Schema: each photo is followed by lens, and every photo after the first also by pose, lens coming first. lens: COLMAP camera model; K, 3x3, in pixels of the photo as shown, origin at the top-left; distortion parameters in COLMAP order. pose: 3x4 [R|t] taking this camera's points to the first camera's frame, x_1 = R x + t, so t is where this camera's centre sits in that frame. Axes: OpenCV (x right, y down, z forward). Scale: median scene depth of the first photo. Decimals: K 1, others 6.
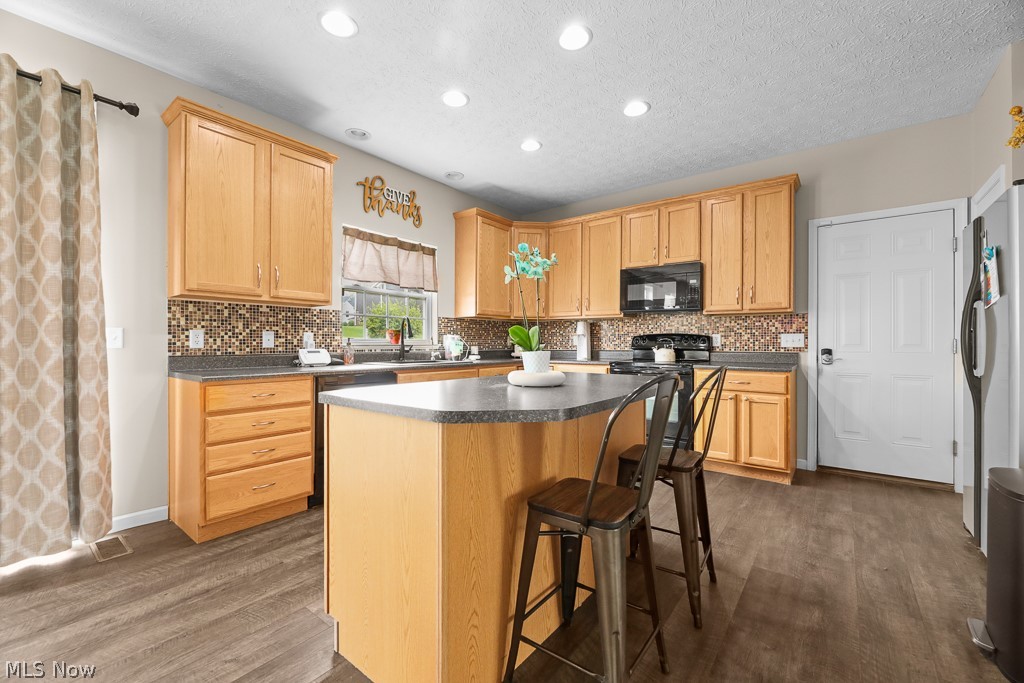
lens RADIAL K [[416.0, 0, 516.1], [0, 416.0, 341.3], [0, 0, 1]] dist [-0.001591, -0.000240]
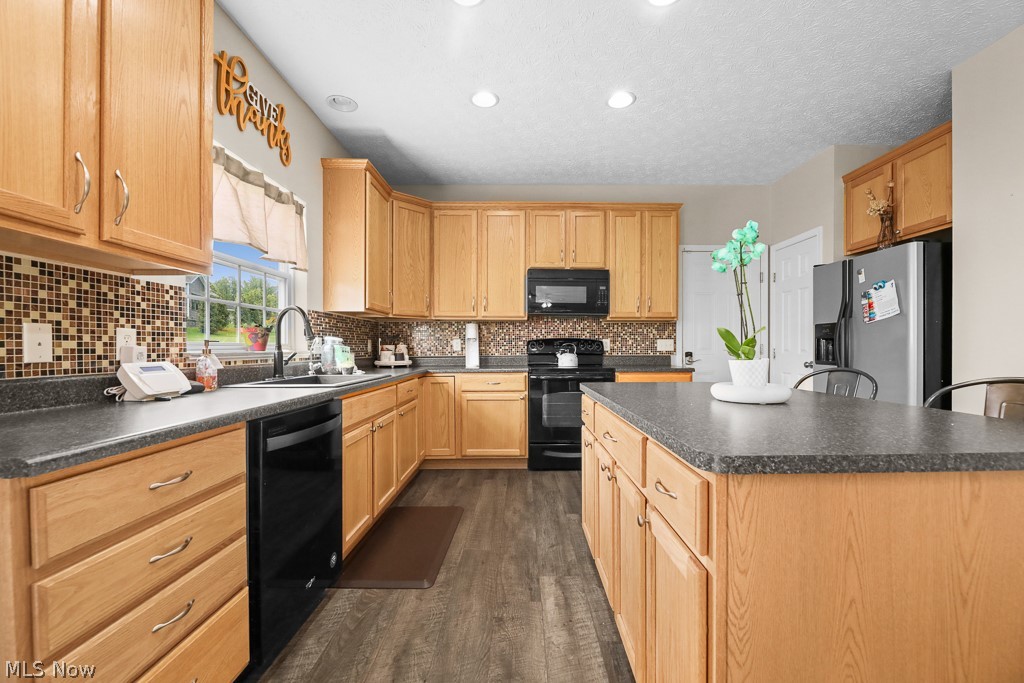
lens RADIAL K [[423.4, 0, 516.2], [0, 423.4, 346.1], [0, 0, 1]] dist [-0.001479, -0.000498]
pose [[0.786822, -0.001455, 0.617179, -0.399985], [0.001125, 0.999999, 0.000923, -0.000845], [-0.617179, -0.000032, 0.786822, 0.312851]]
